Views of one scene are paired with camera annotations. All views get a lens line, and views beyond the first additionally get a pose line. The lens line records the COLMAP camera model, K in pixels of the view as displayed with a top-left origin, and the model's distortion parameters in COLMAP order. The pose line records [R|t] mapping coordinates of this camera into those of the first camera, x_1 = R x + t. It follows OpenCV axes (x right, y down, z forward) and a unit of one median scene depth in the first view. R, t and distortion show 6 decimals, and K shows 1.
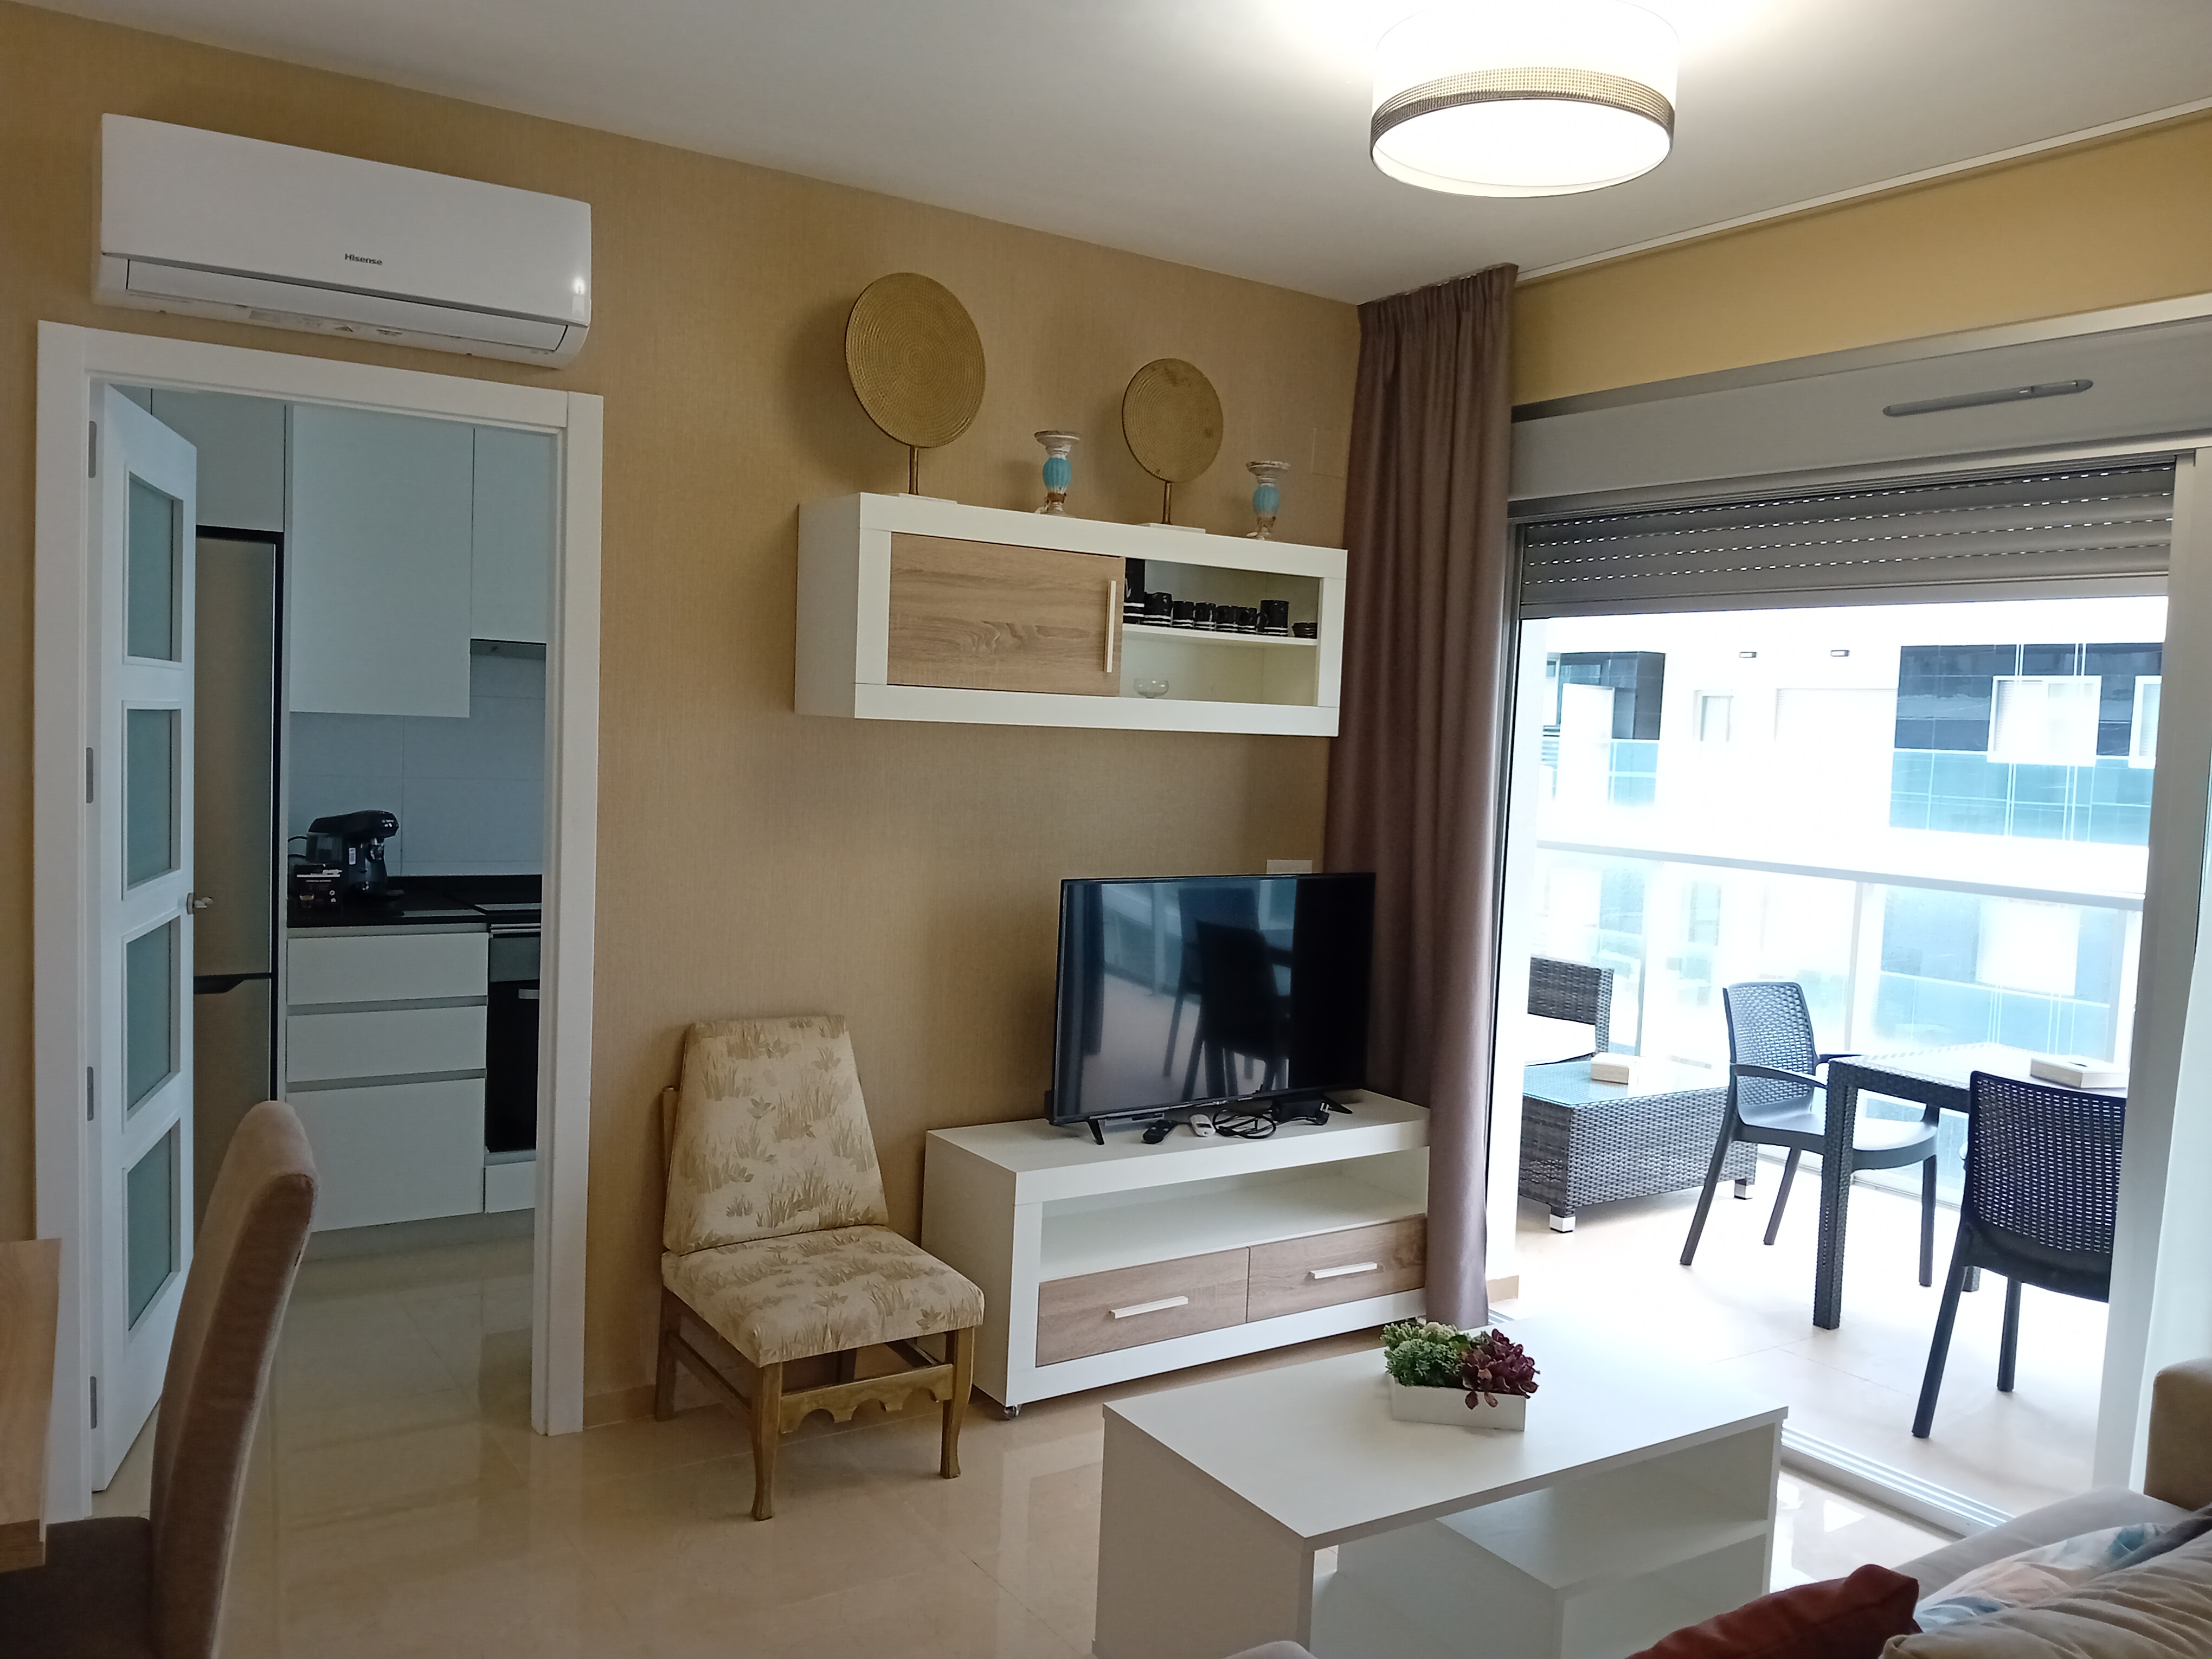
lens RADIAL K [[1698.8, 0, 1111.1], [0, 1698.8, 840.2], [0, 0, 1]] dist [0.086510, -0.204134]
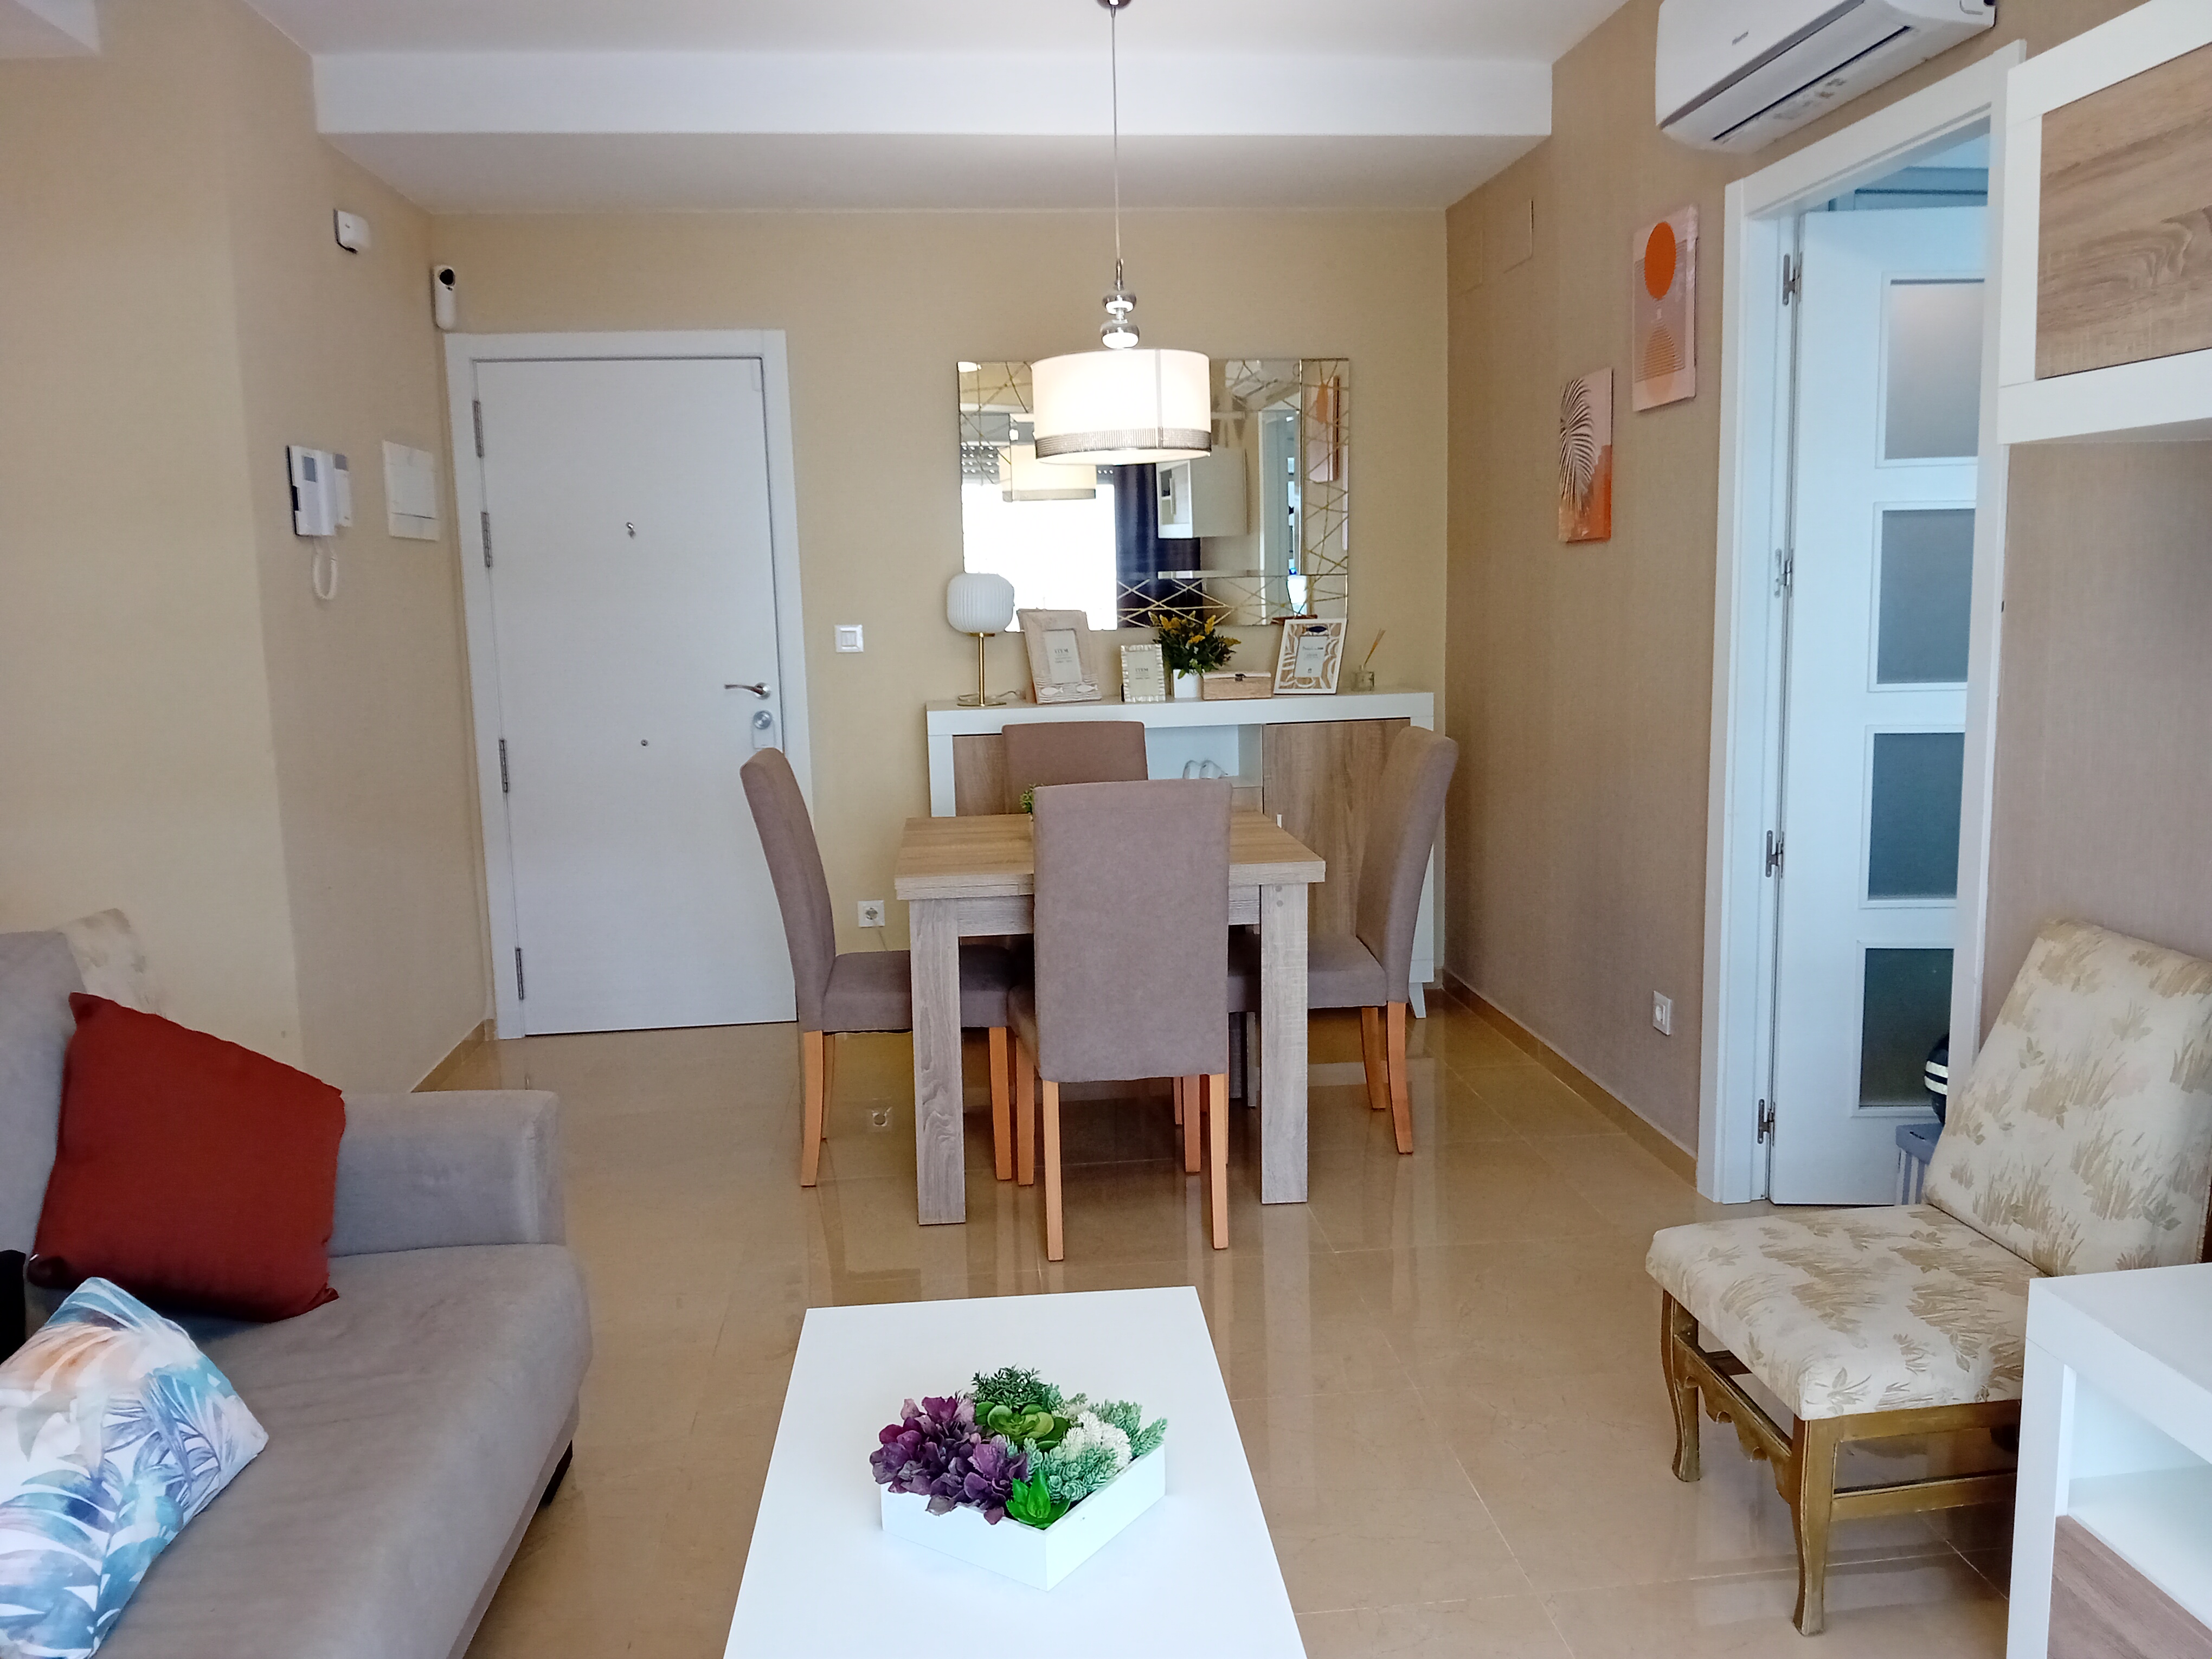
lens RADIAL K [[1715.6, 0, 1102.1], [0, 1715.6, 840.0], [0, 0, 1]] dist [0.029540, -0.080043]
pose [[-0.475330, 0.103062, -0.873750, 0.540538], [-0.046947, 0.988729, 0.142163, -0.003594], [0.878554, 0.108594, -0.465134, 0.982614]]
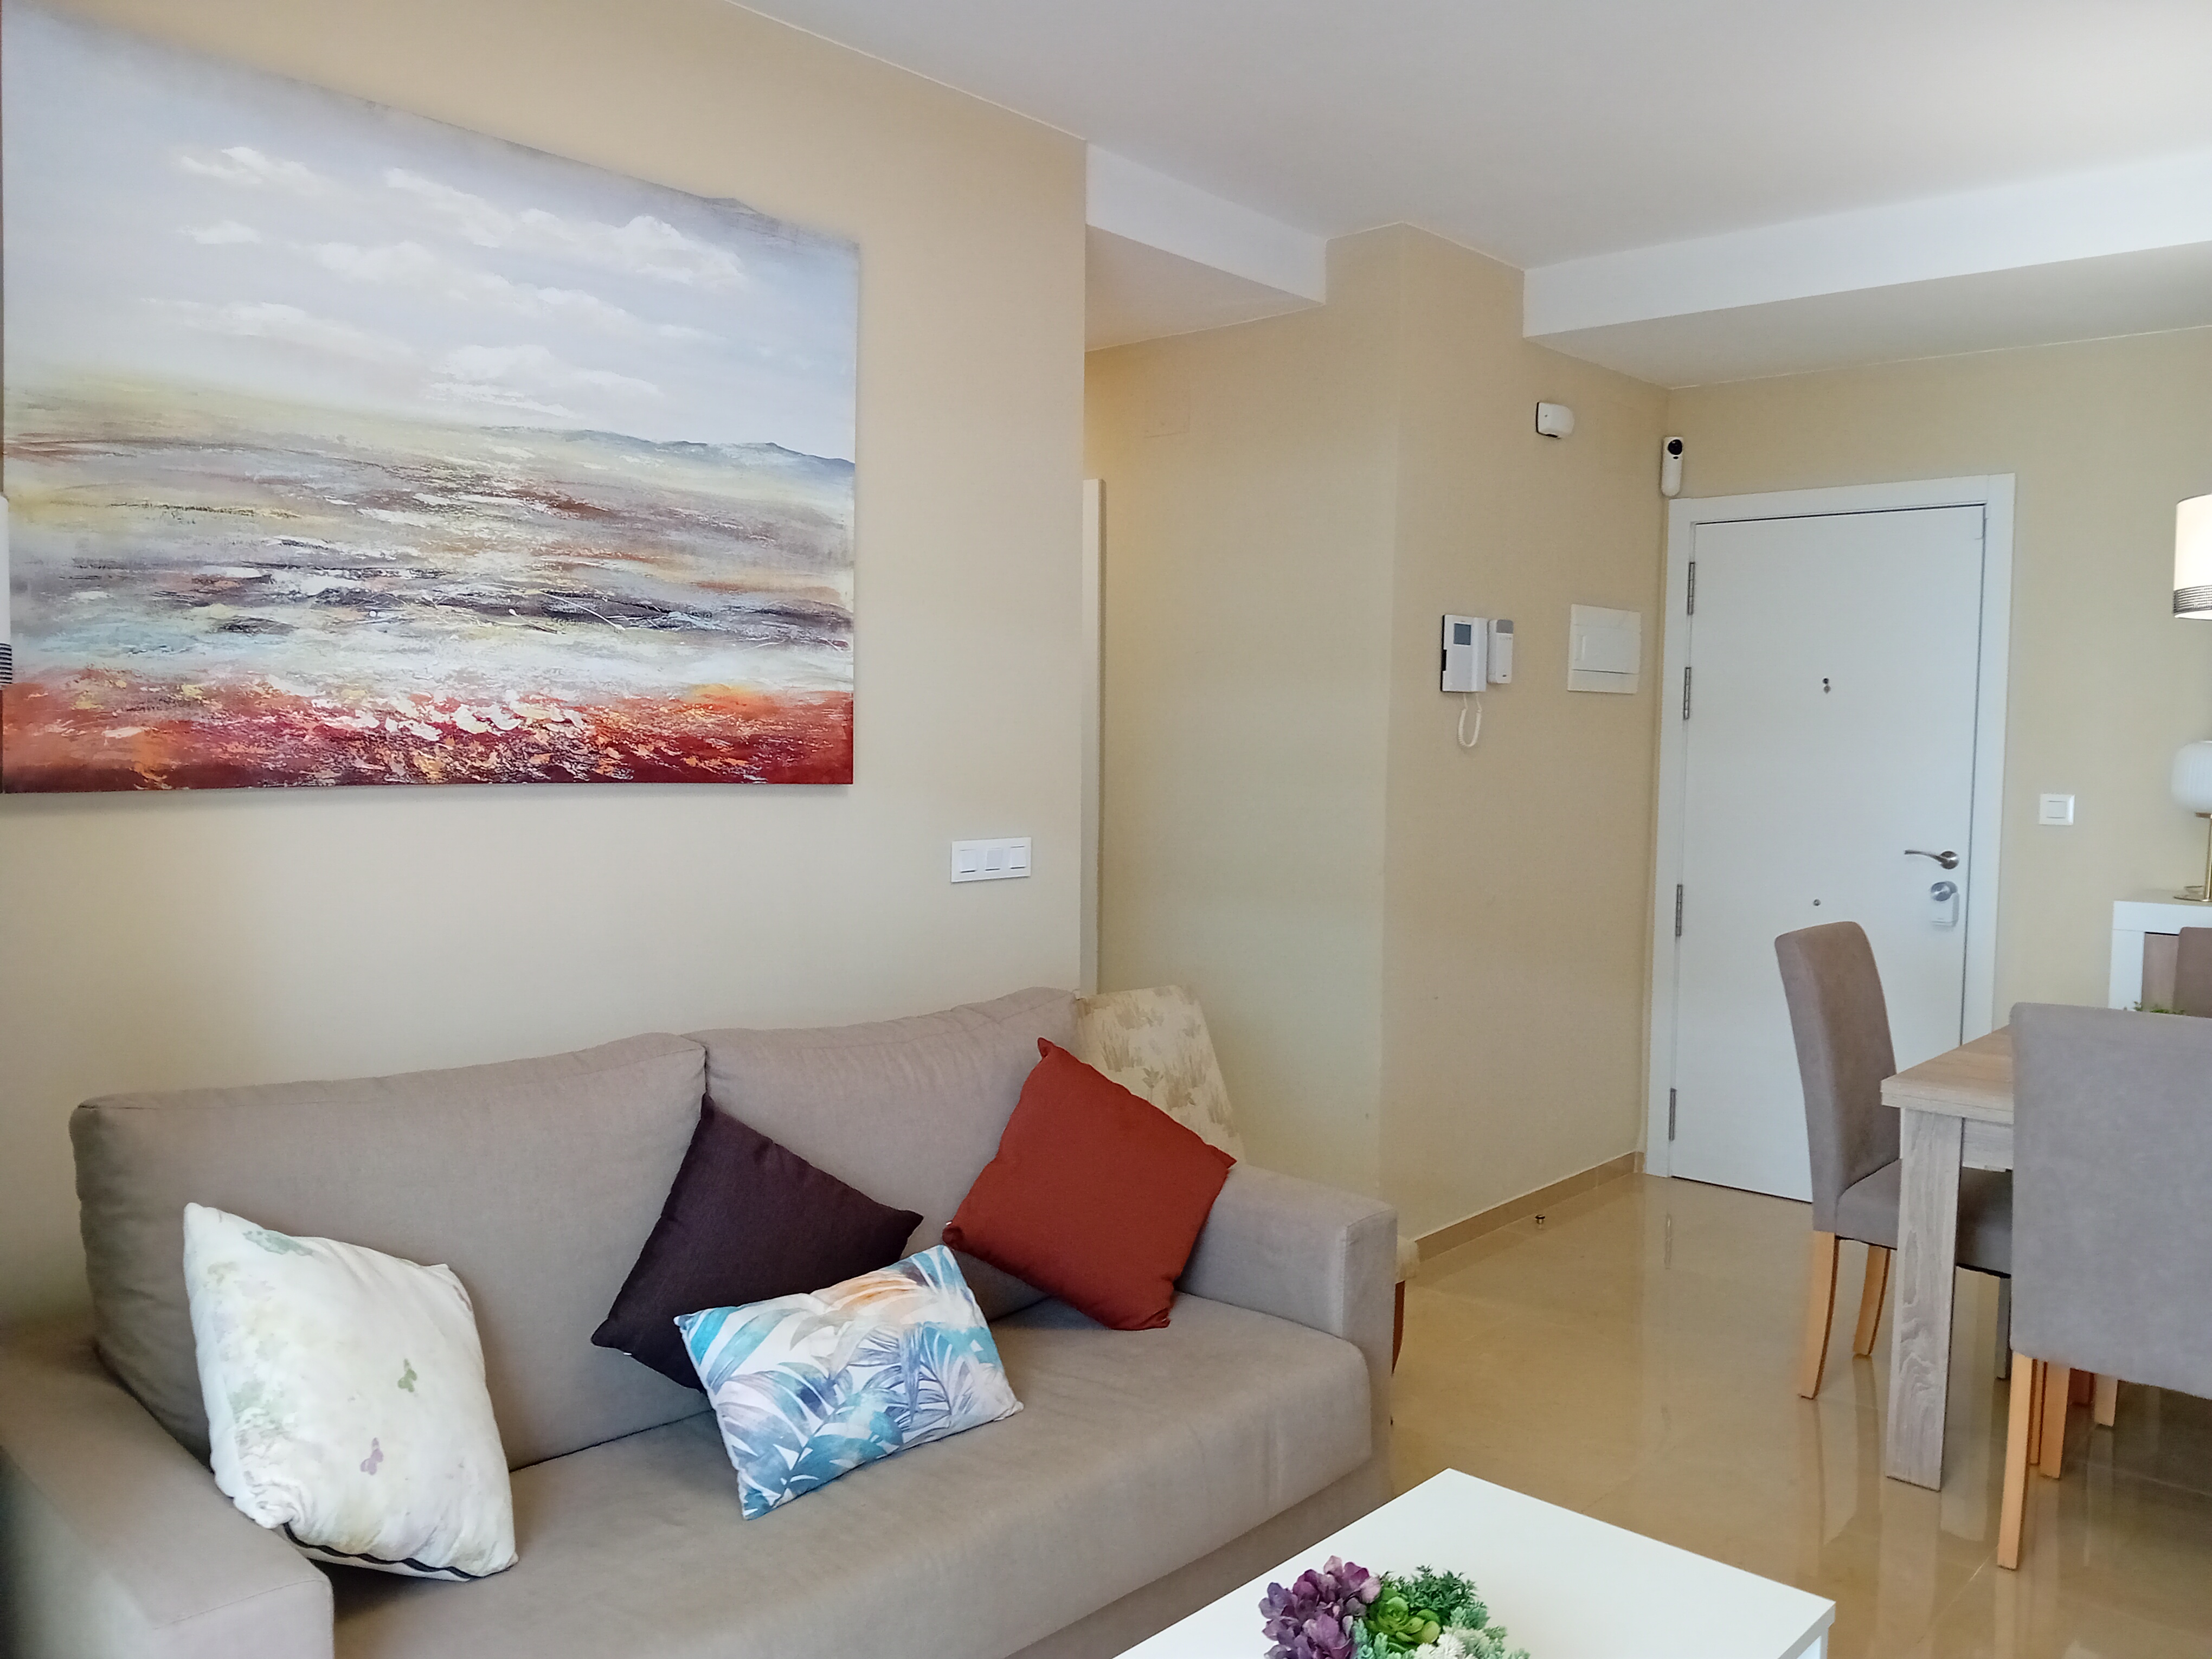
lens RADIAL K [[1698.8, 0, 1111.1], [0, 1698.8, 840.2], [0, 0, 1]] dist [0.086510, -0.204134]
pose [[-0.970579, -0.033632, -0.238424, 0.339865], [-0.062889, 0.991234, 0.116188, -0.037397], [0.232427, 0.127764, -0.964186, 1.168869]]
